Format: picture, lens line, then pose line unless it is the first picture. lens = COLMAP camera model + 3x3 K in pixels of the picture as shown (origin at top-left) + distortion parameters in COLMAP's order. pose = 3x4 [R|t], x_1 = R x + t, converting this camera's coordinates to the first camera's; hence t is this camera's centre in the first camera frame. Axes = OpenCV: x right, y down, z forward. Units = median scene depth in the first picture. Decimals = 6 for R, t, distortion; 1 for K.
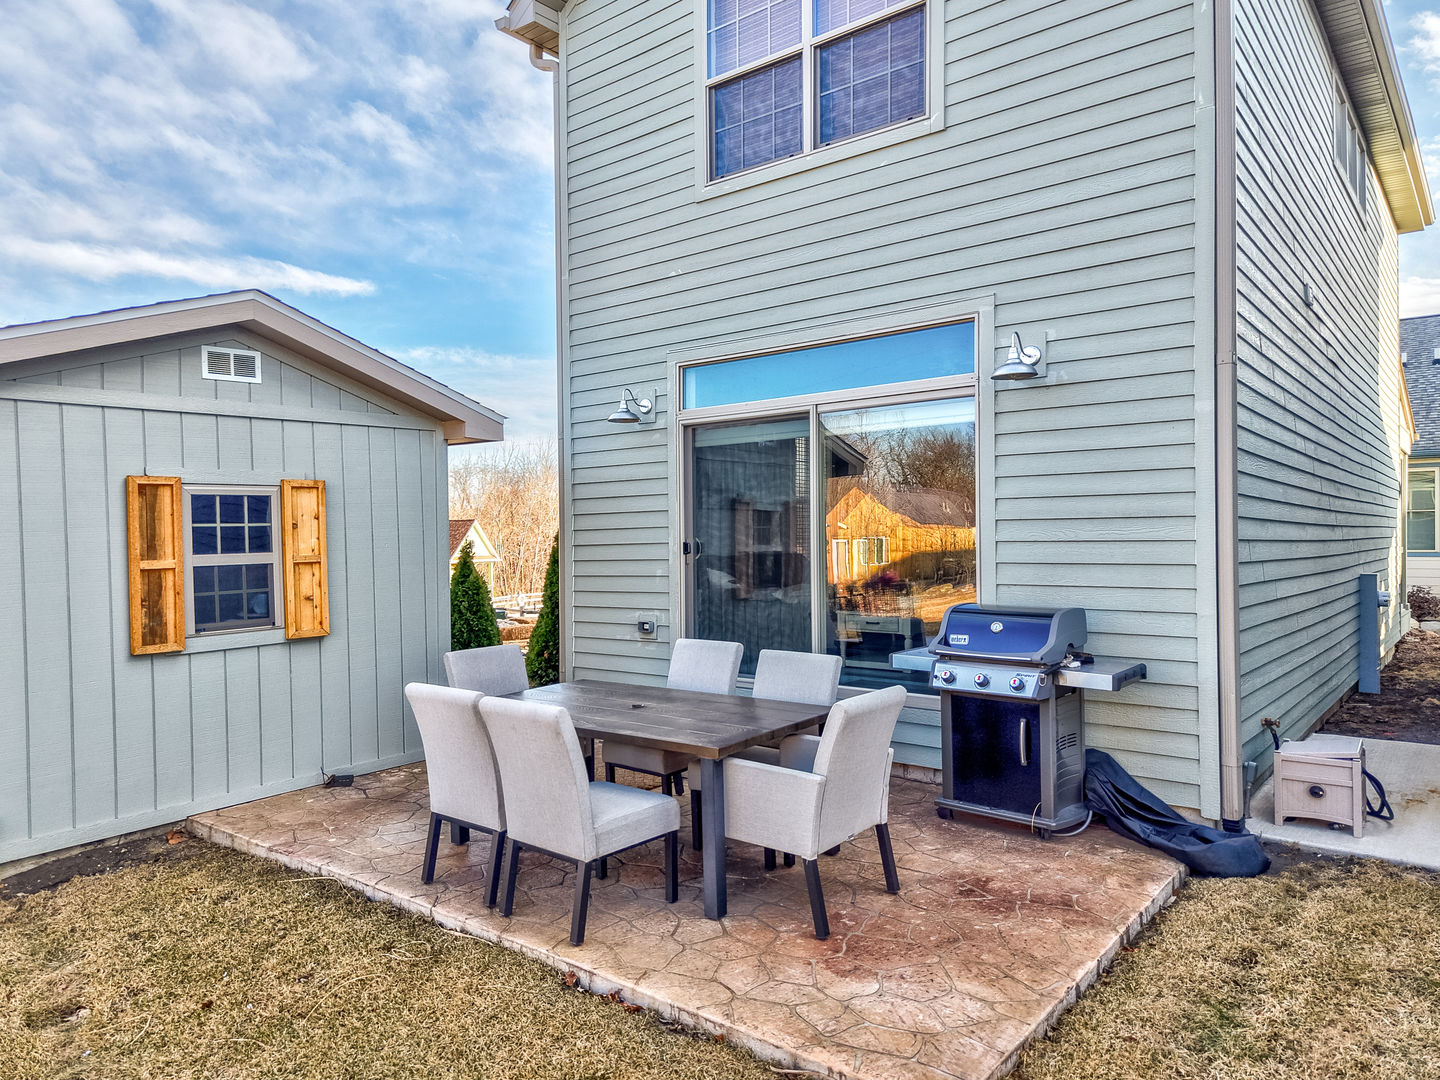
lens RADIAL K [[959.2, 0, 755.4], [0, 959.2, 507.4], [0, 0, 1]] dist [0.017171, -0.007513]
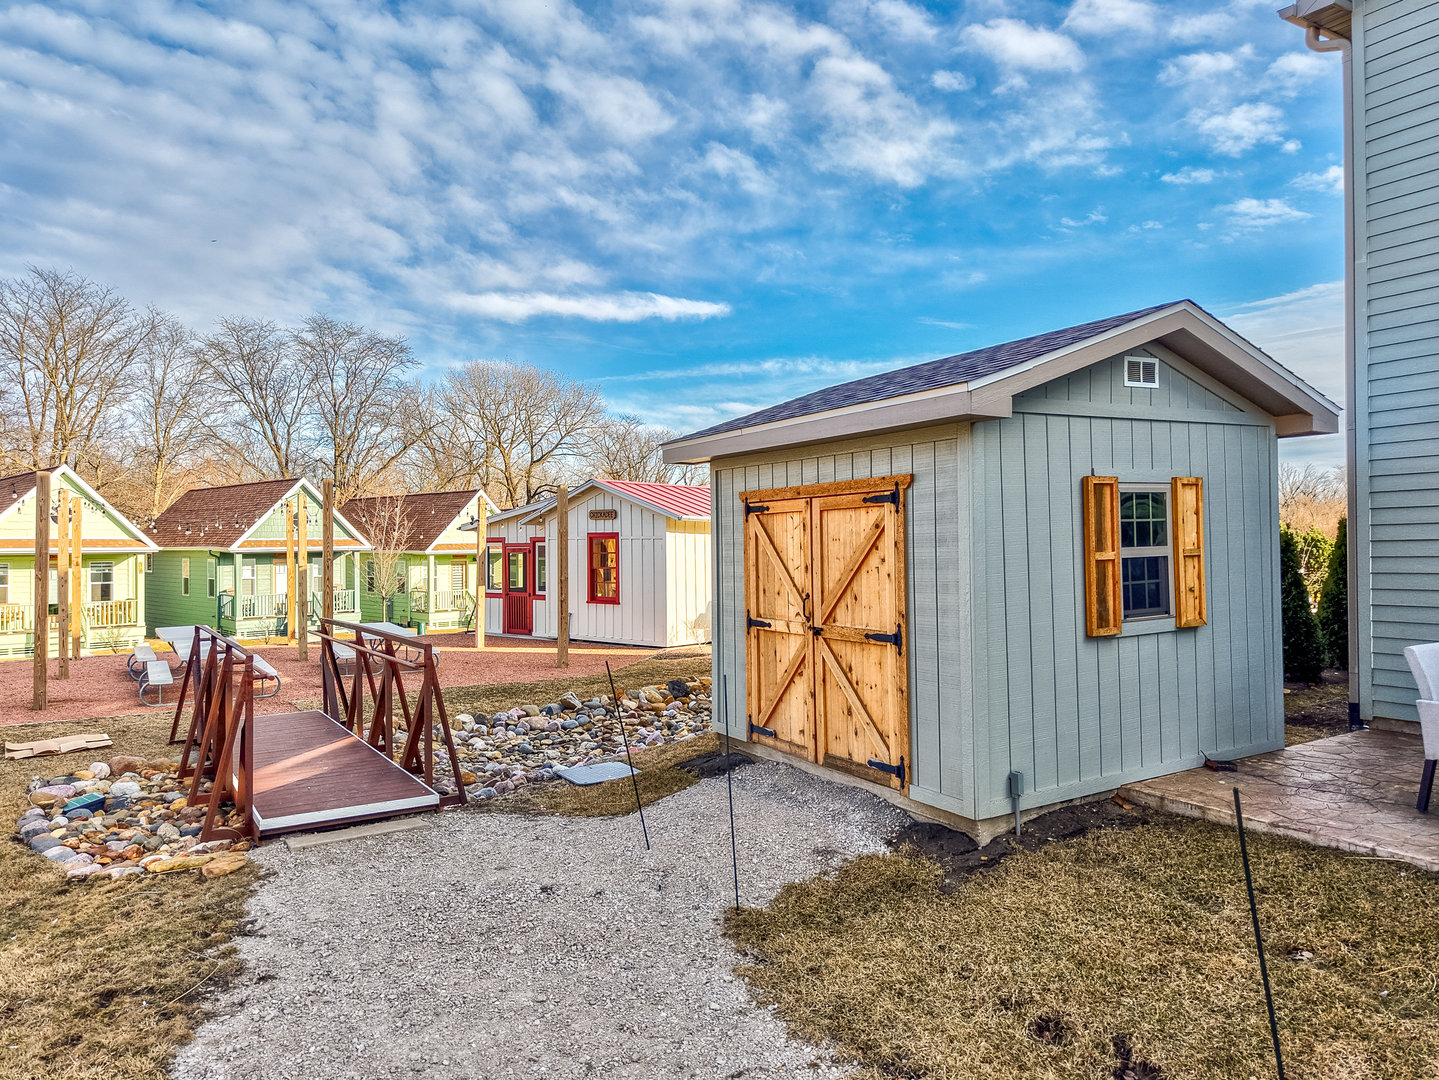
lens RADIAL K [[958.5, 0, 735.7], [0, 958.5, 510.1], [0, 0, 1]] dist [0.017171, -0.007513]
pose [[0.929799, -0.013678, -0.367812, -0.643158], [0.013606, 0.999904, -0.002787, 0.004410], [0.367815, -0.002413, 0.929896, -0.194320]]
